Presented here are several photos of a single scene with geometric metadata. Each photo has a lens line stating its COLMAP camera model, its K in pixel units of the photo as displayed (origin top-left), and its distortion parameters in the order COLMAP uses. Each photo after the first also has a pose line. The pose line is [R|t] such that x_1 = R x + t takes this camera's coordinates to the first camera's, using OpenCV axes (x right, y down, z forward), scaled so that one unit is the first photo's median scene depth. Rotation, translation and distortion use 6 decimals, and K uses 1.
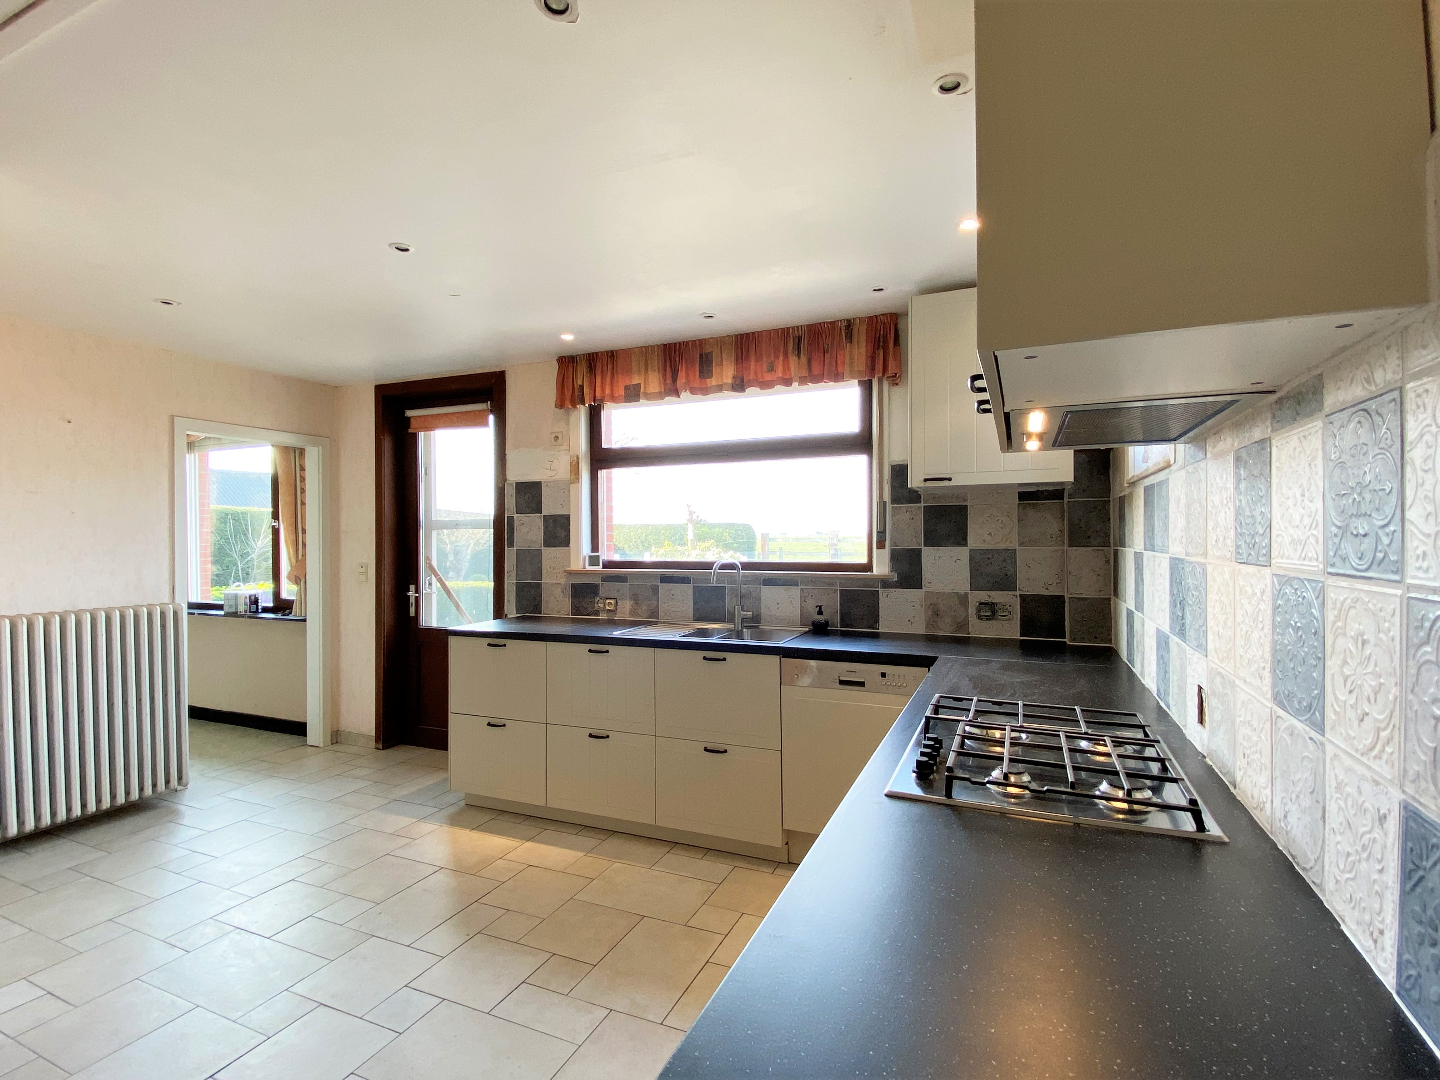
lens RADIAL K [[700.2, 0, 720.0], [0, 700.2, 540.0], [0, 0, 1]] dist [0.001329, -0.000198]
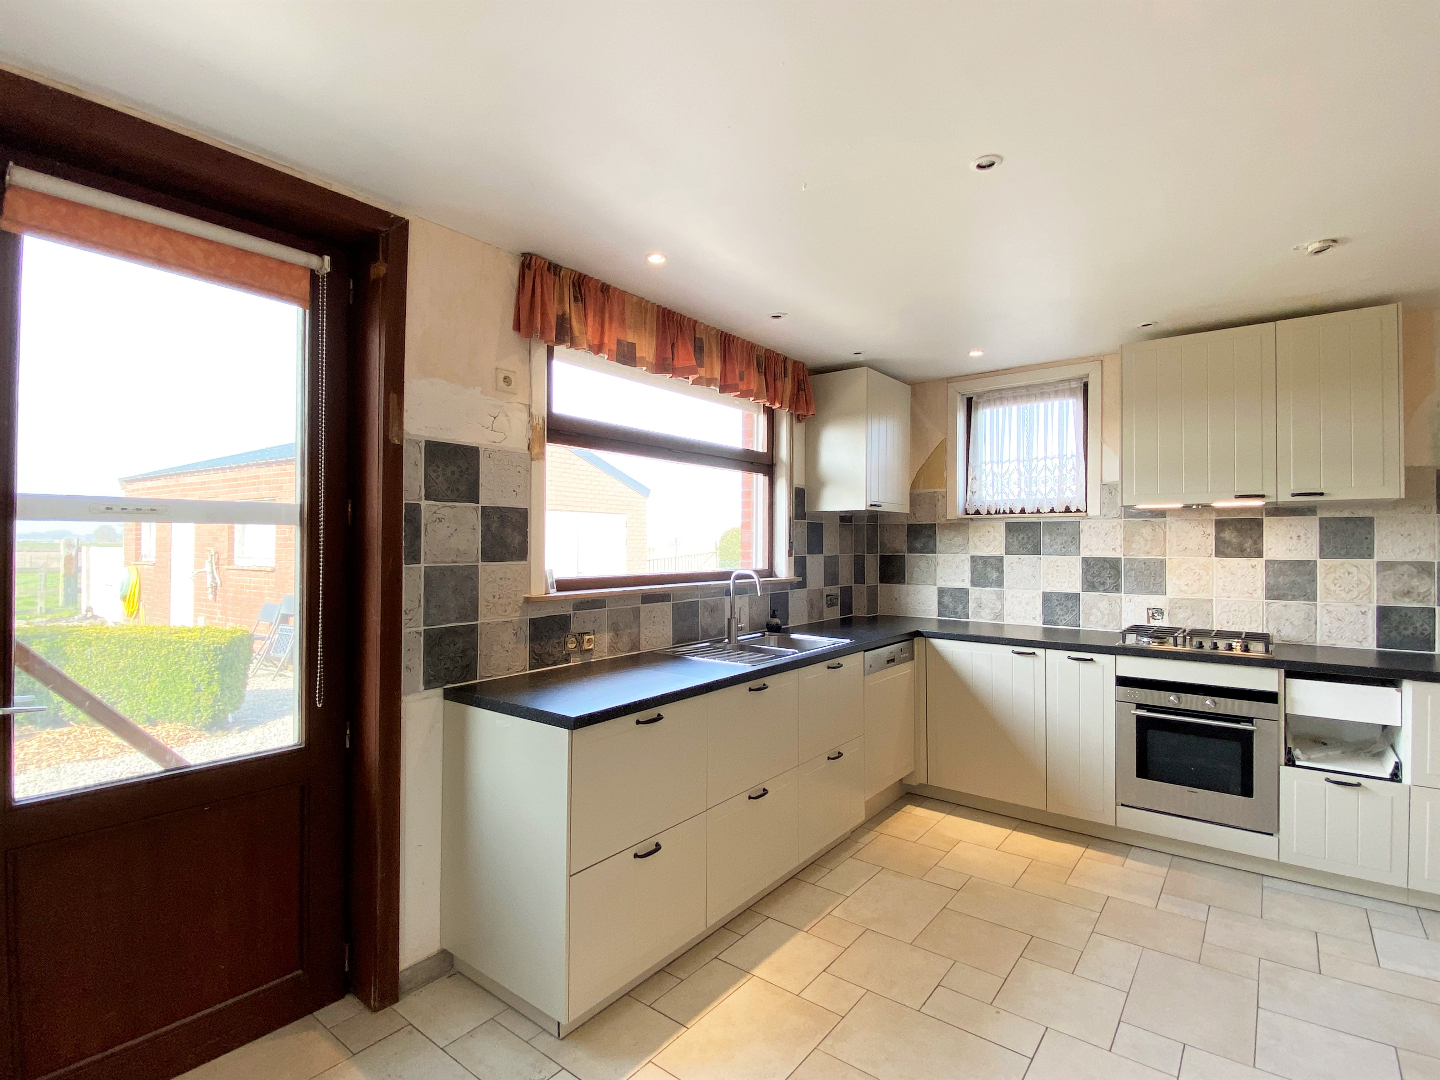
lens RADIAL K [[700.2, 0, 720.0], [0, 700.2, 540.0], [0, 0, 1]] dist [0.001329, -0.000198]
pose [[0.244333, 0.012178, 0.969615, -0.814355], [0.001344, 0.999916, -0.012897, -0.000102], [-0.969691, 0.004455, 0.244296, 0.713028]]
